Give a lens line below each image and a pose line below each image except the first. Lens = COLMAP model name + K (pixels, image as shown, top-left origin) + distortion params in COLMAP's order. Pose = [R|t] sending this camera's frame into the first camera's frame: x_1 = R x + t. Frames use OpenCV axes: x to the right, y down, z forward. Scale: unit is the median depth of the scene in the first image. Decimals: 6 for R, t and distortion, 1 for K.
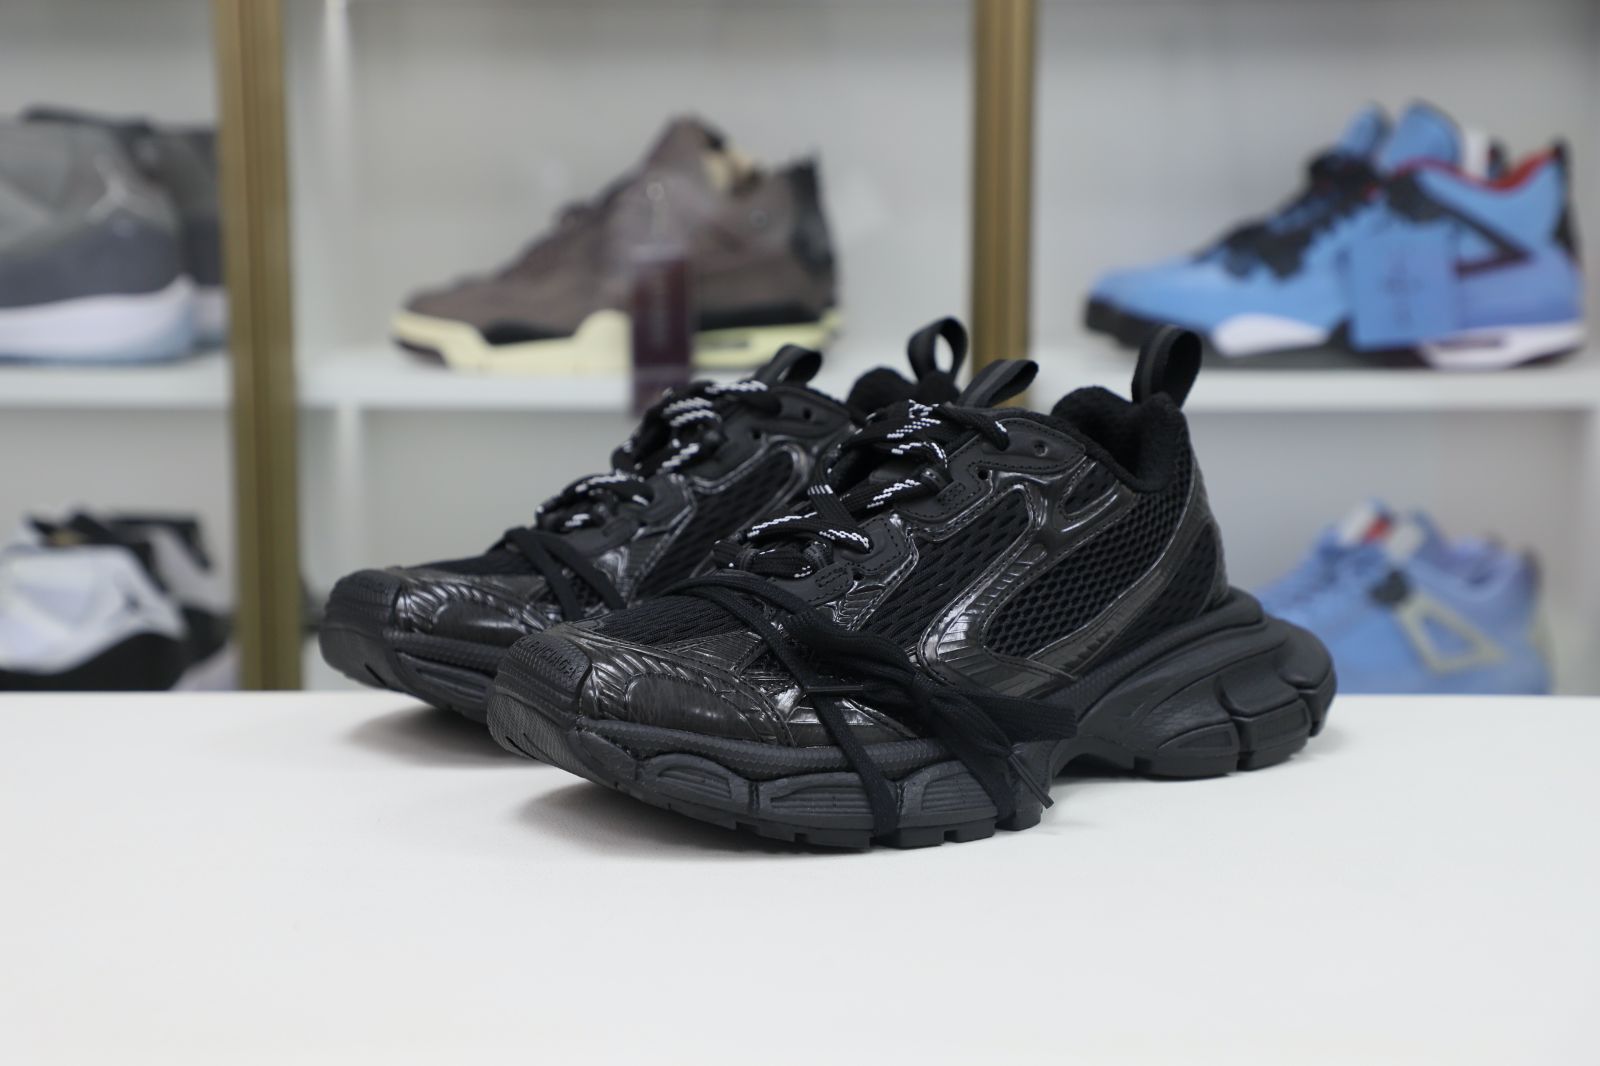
lens RADIAL K [[2859.0, 0, 800.0], [0, 2859.0, 533.0], [0, 0, 1]] dist [0.319306, 0.185092]
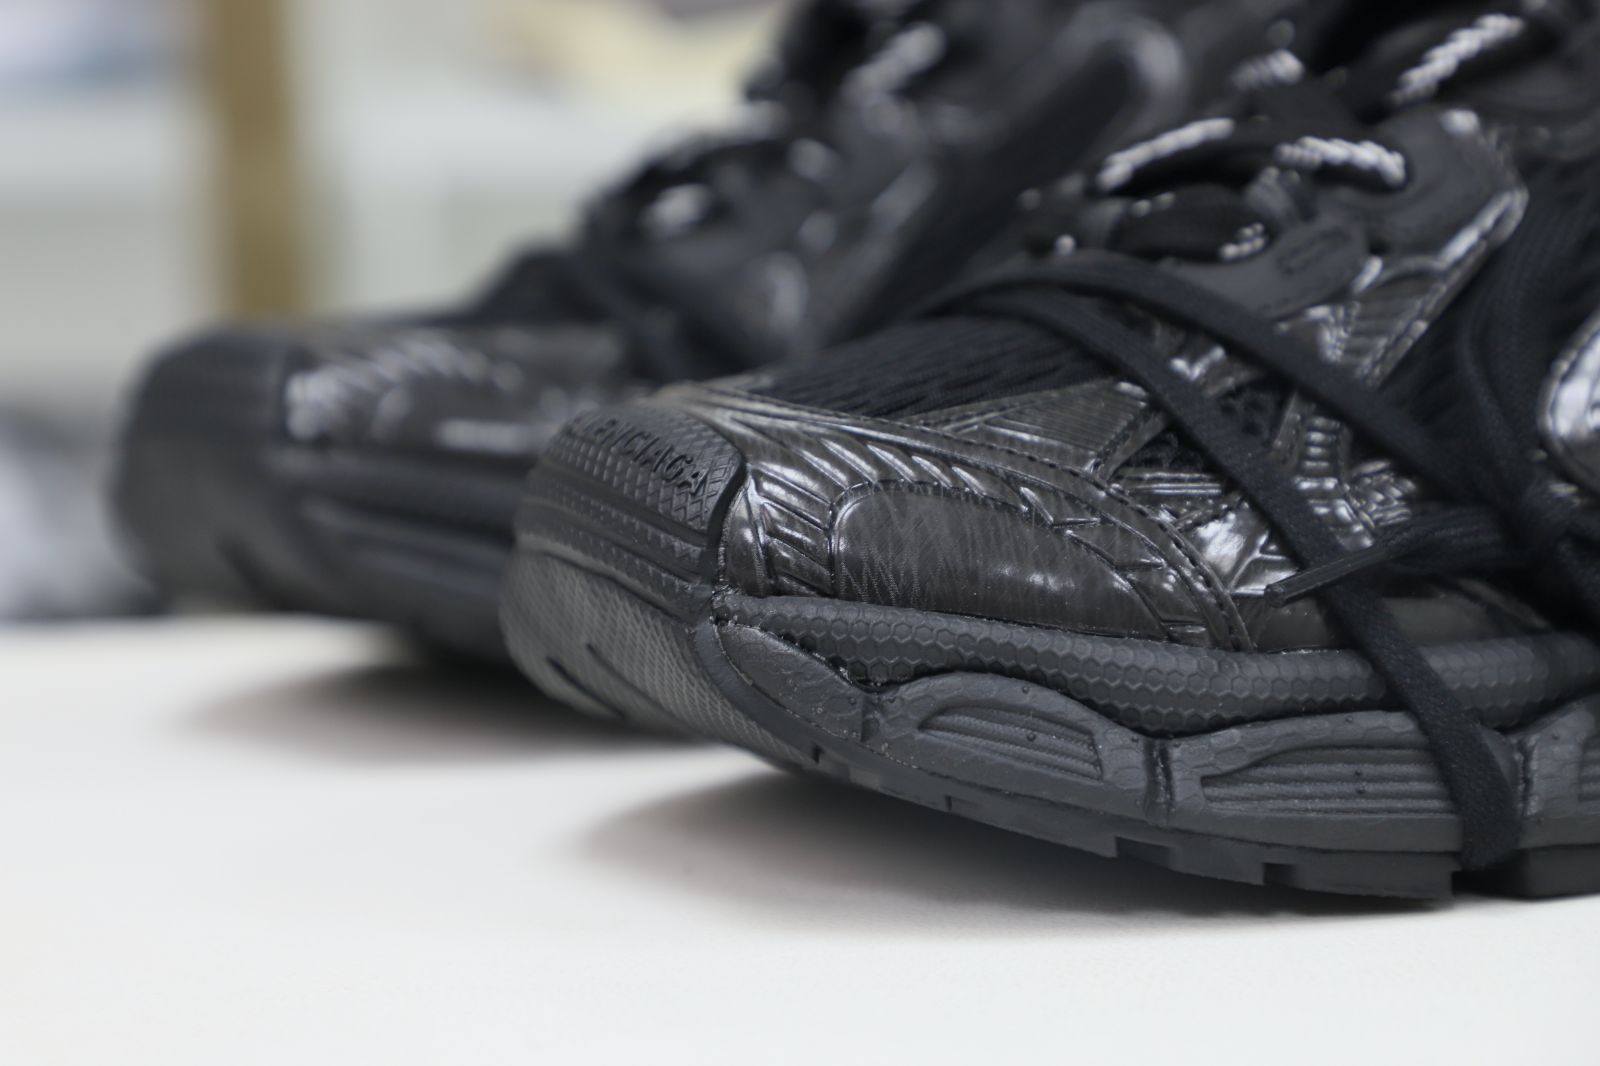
lens RADIAL K [[4139.4, 0, 779.3], [0, 4139.4, 516.6], [0, 0, 1]] dist [0.428804, 0.141526]
pose [[0.997337, -0.034010, -0.064513, -0.029596], [0.034254, 0.999410, 0.002694, 0.051221], [0.064383, -0.004897, 0.997913, 0.405033]]
